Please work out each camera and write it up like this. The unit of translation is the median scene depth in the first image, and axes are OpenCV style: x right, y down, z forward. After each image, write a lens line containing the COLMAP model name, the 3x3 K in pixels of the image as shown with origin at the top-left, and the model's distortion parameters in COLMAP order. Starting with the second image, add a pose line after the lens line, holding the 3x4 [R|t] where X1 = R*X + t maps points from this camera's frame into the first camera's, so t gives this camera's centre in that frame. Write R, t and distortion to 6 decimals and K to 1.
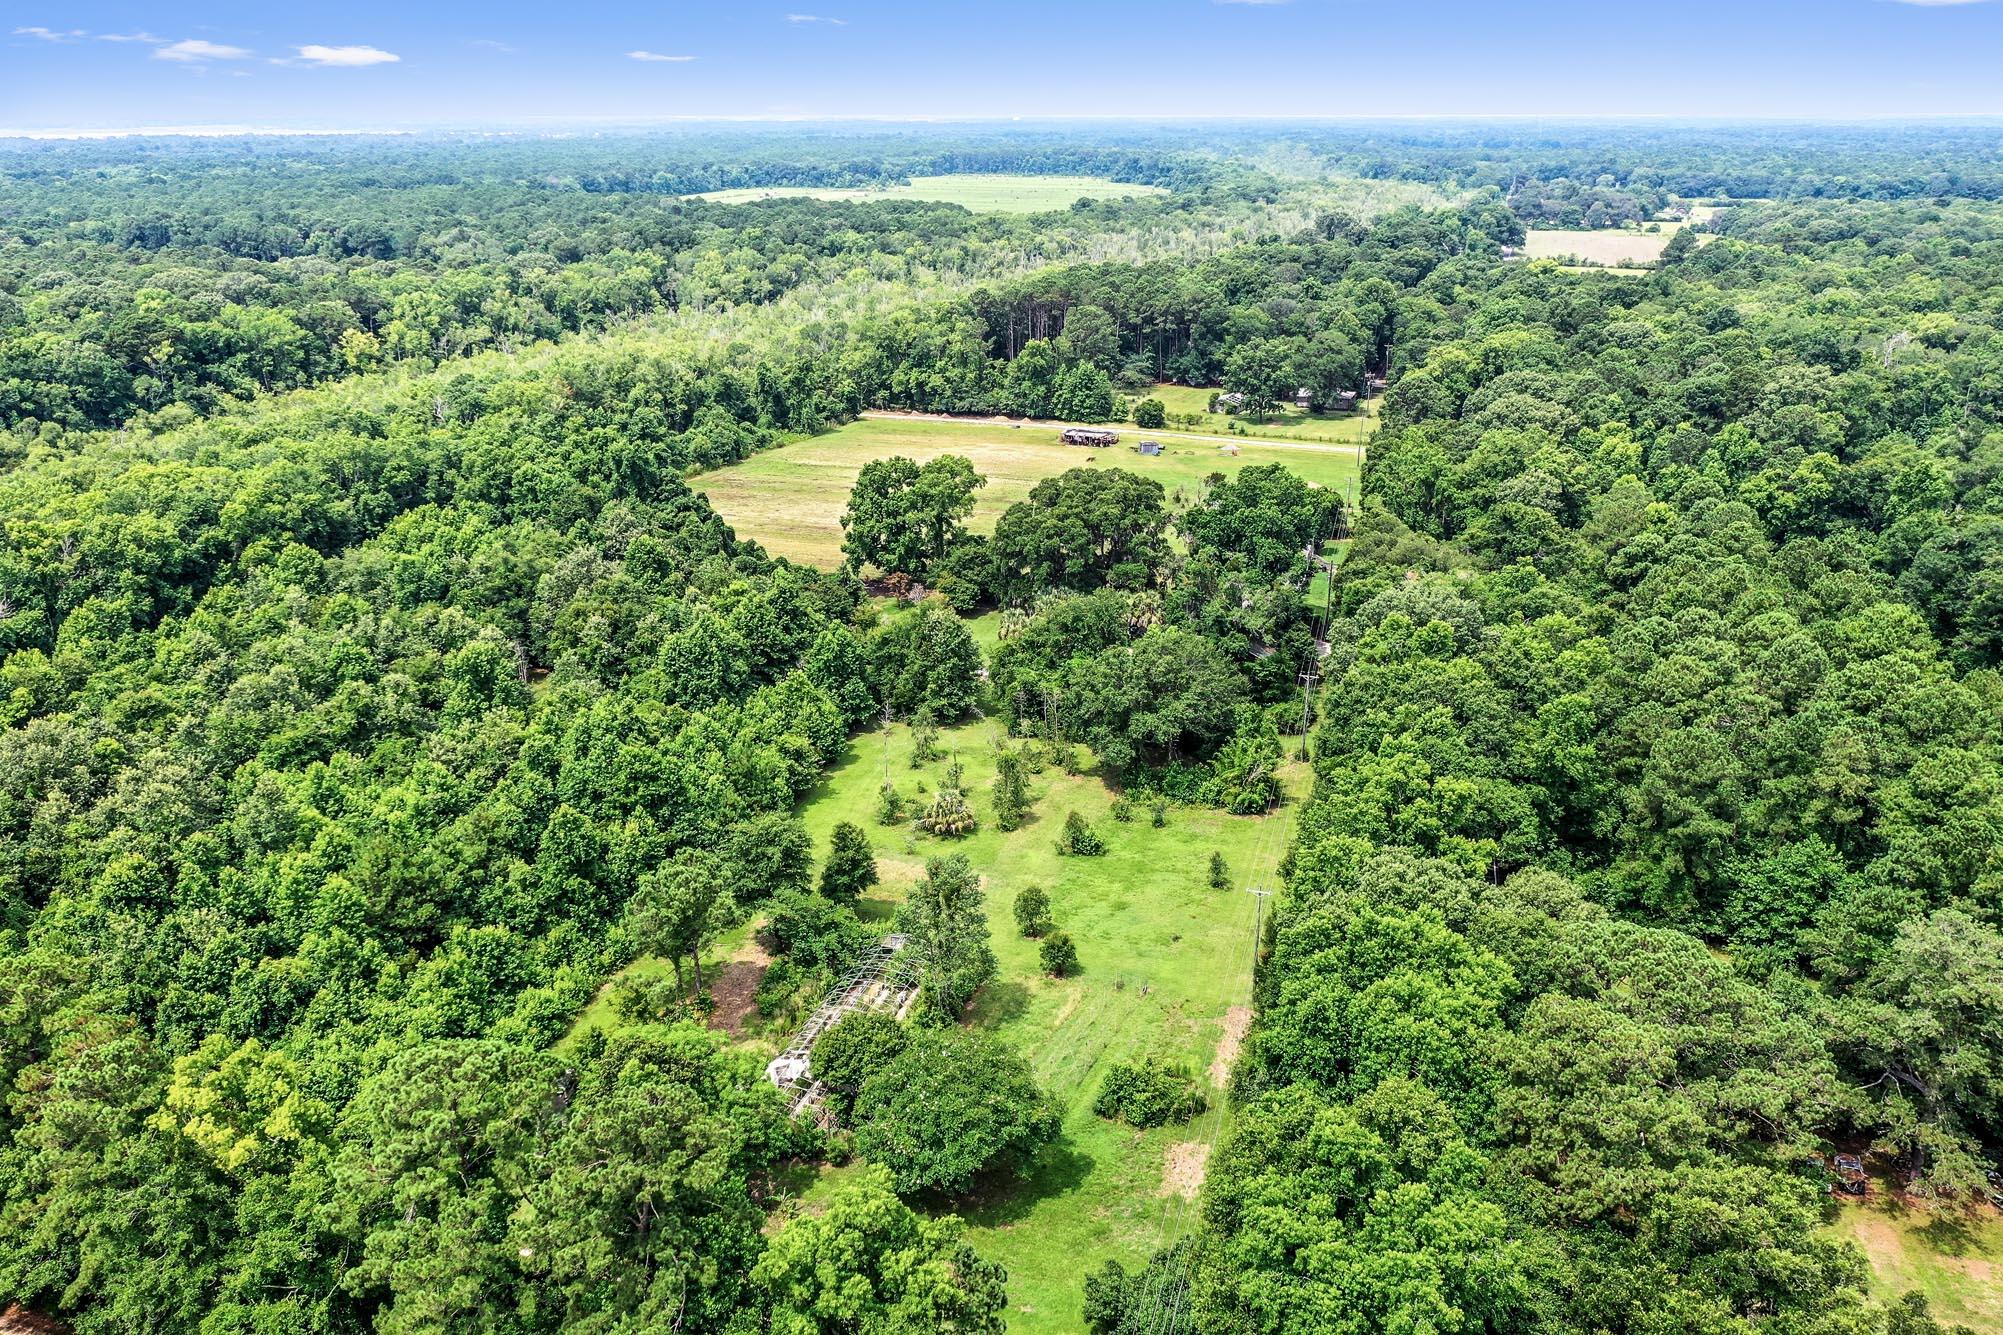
lens RADIAL K [[1609.7, 0, 992.9], [0, 1609.7, 667.4], [0, 0, 1]] dist [0.012217, 0.002708]
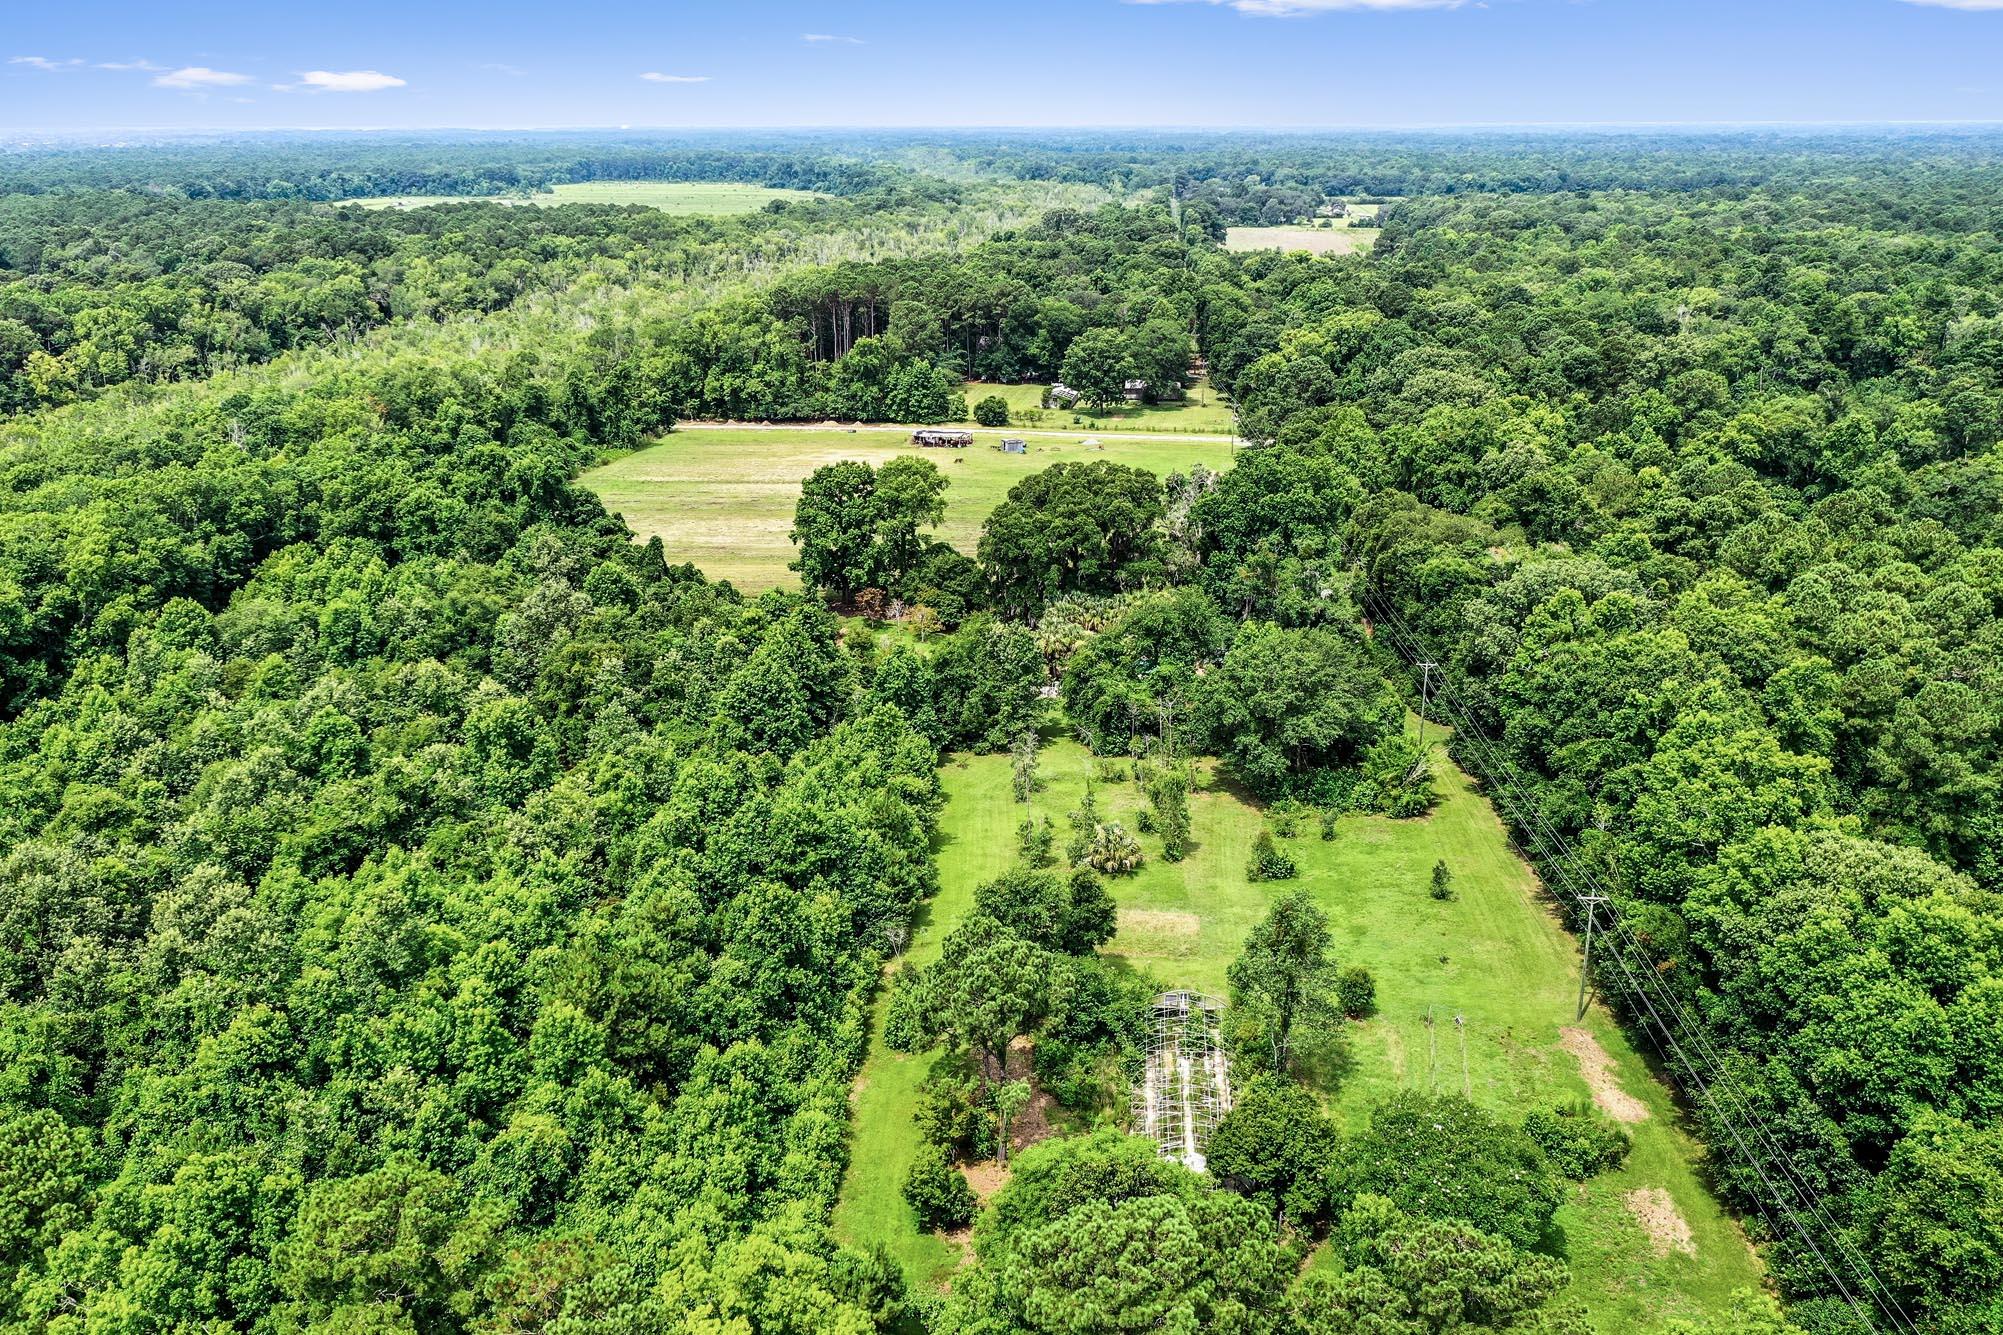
lens RADIAL K [[1639.2, 0, 989.6], [0, 1639.2, 669.8], [0, 0, 1]] dist [0.009861, 0.005753]
pose [[0.972862, -0.075299, 0.218793, -0.128613], [0.077453, 0.996995, -0.001273, -0.004884], [-0.218040, 0.018184, 0.975771, 0.062381]]
